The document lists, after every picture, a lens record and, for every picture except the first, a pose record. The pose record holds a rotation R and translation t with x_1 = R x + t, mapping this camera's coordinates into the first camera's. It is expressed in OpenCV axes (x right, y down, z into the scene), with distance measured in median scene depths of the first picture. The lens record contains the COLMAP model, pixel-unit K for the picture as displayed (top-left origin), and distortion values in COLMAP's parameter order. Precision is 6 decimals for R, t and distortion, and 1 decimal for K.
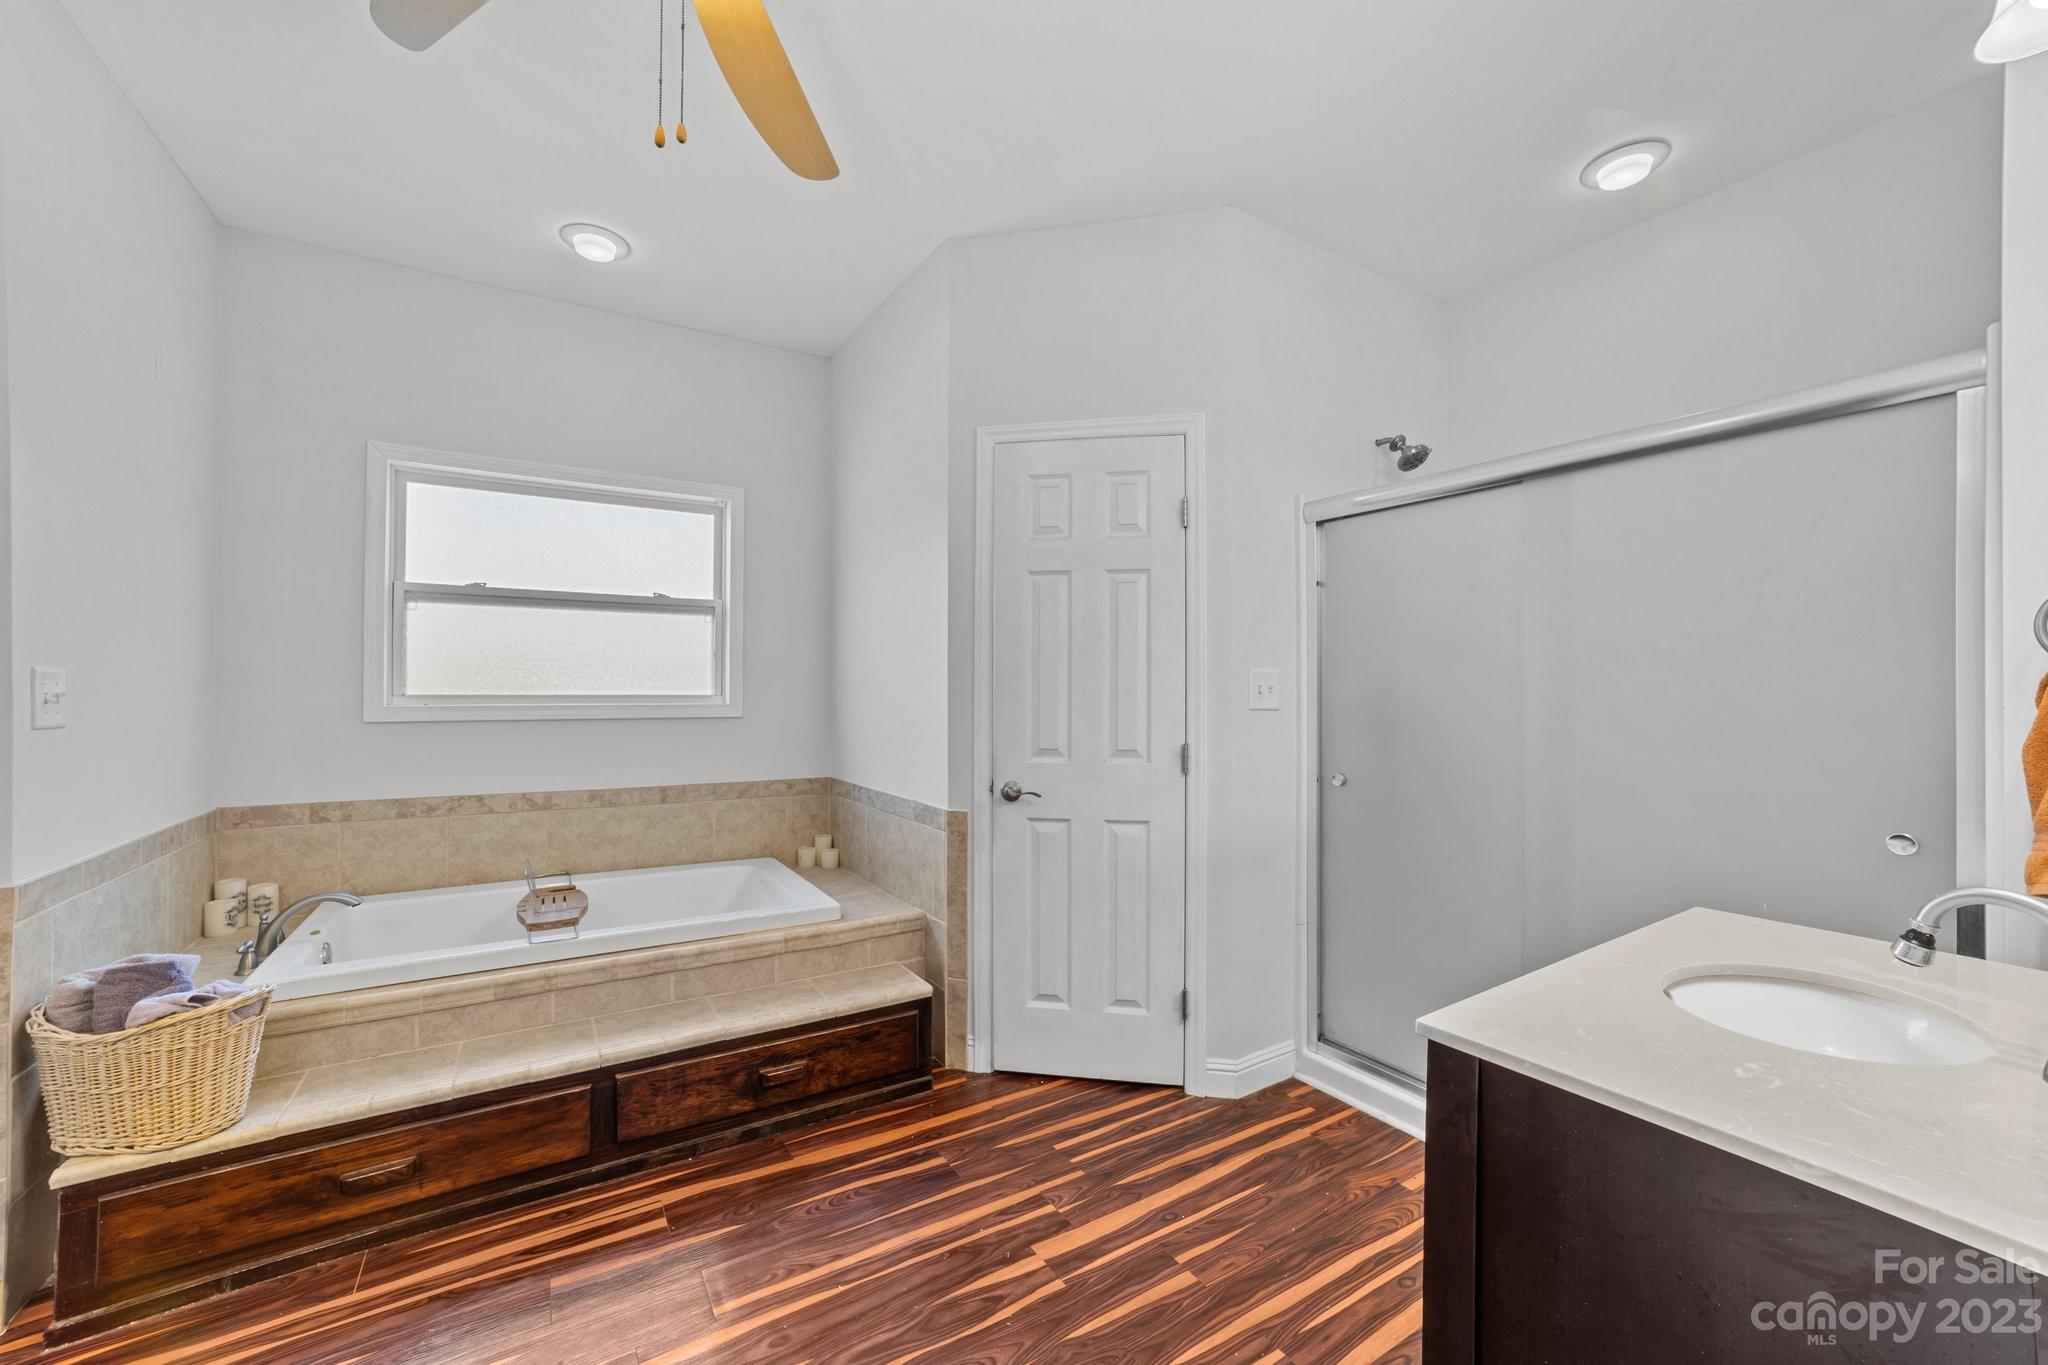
lens RADIAL K [[802.9, 0, 1020.7], [0, 802.9, 684.7], [0, 0, 1]] dist [-0.020851, 0.006966]
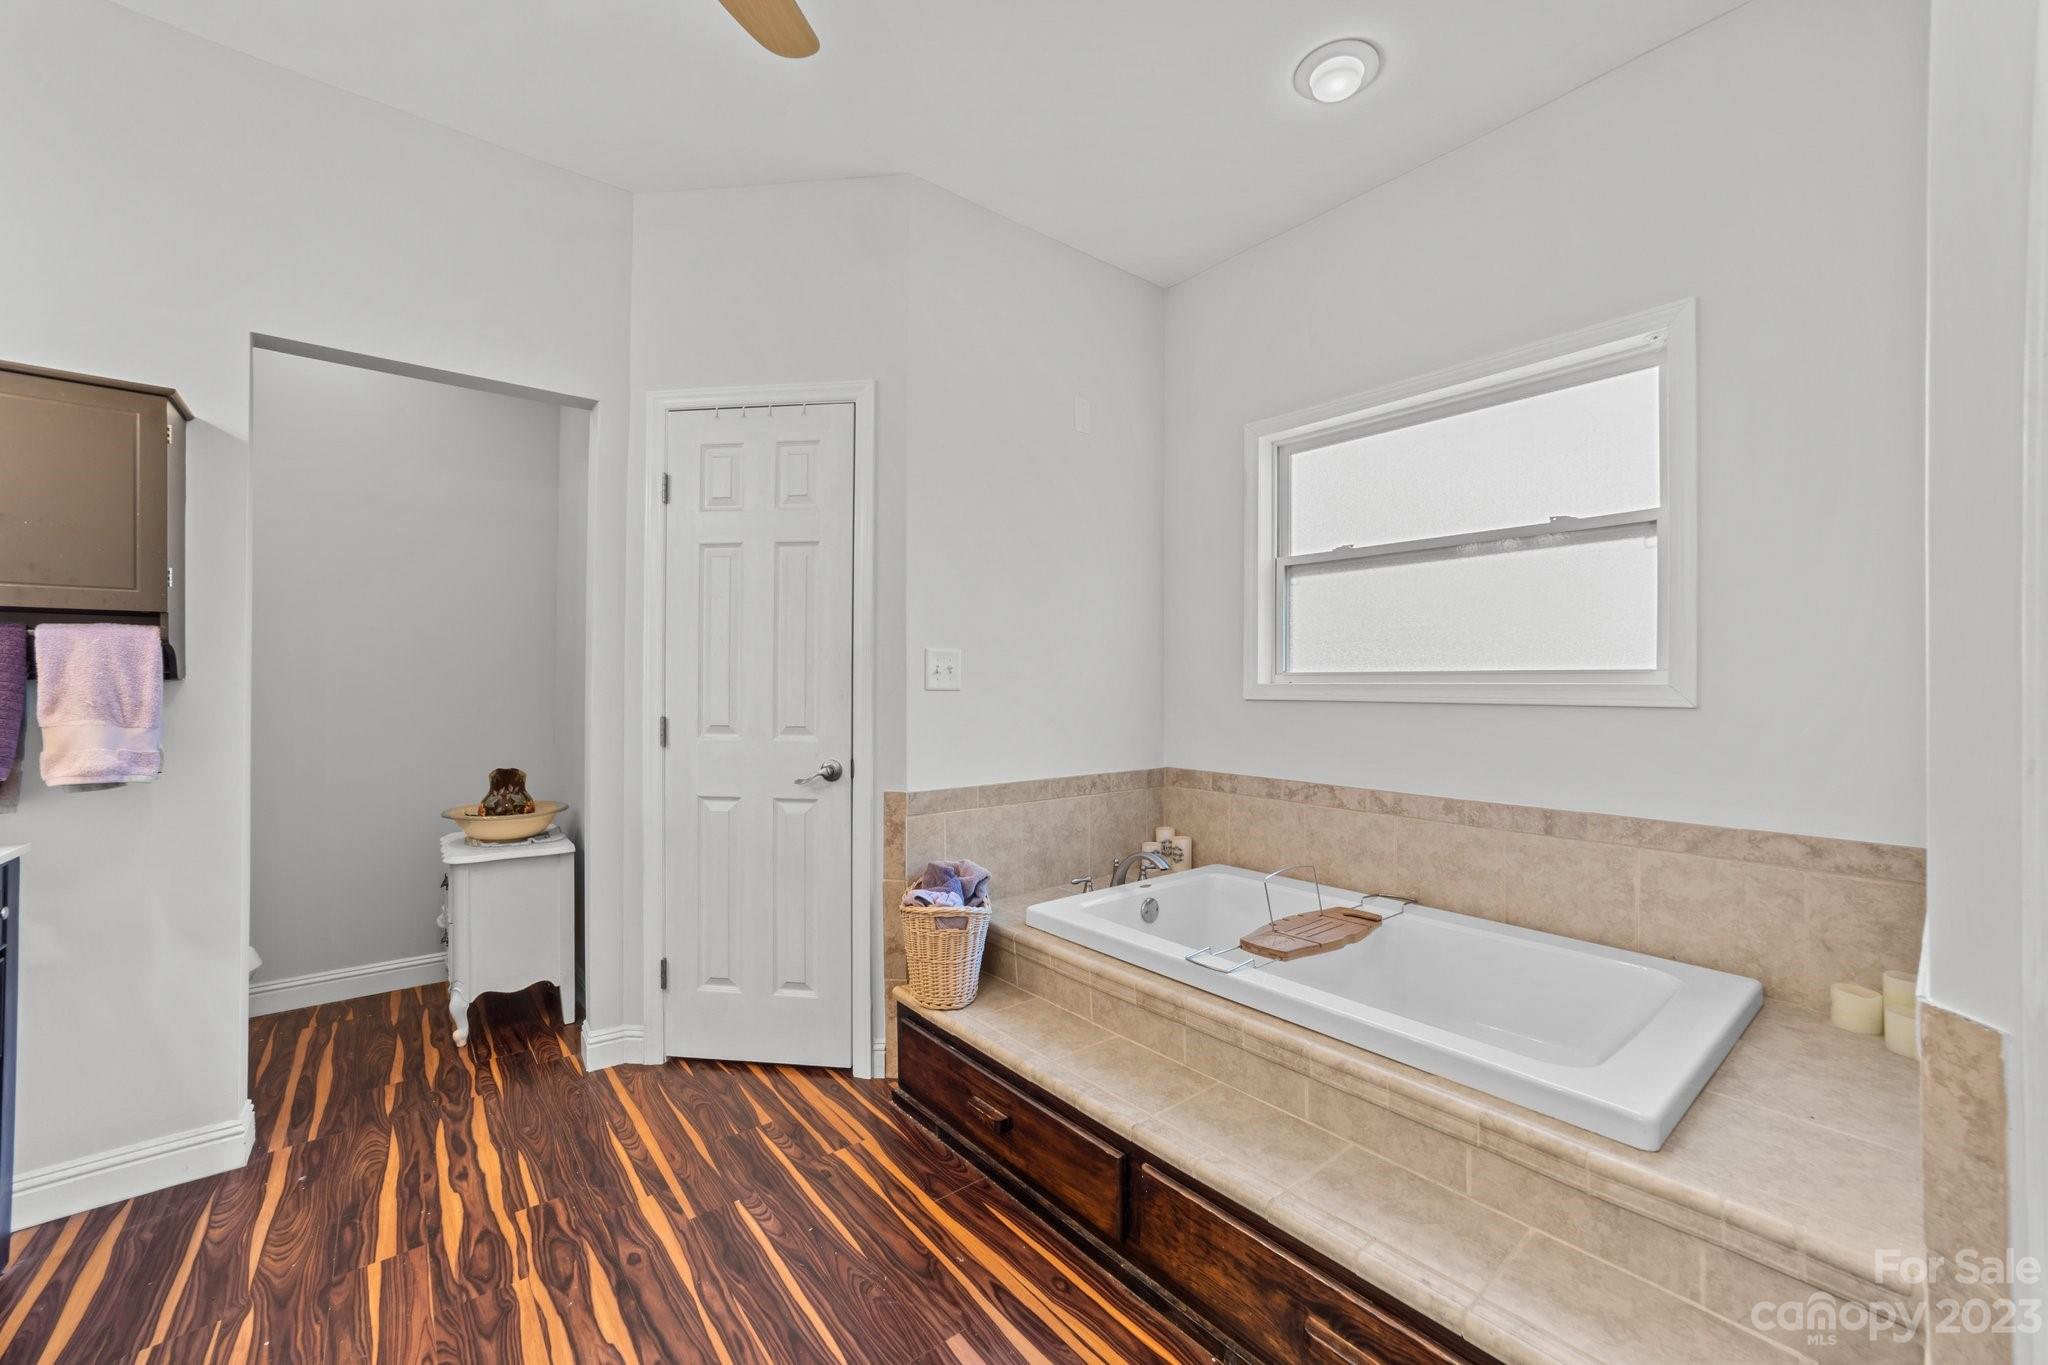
lens RADIAL K [[802.9, 0, 1031.1], [0, 802.9, 685.1], [0, 0, 1]] dist [-0.020851, 0.006966]
pose [[0.130252, -0.002792, -0.991477, 0.173753], [0.006587, 0.999976, -0.001950, 0.030183], [0.991459, -0.006276, 0.130267, 0.614143]]
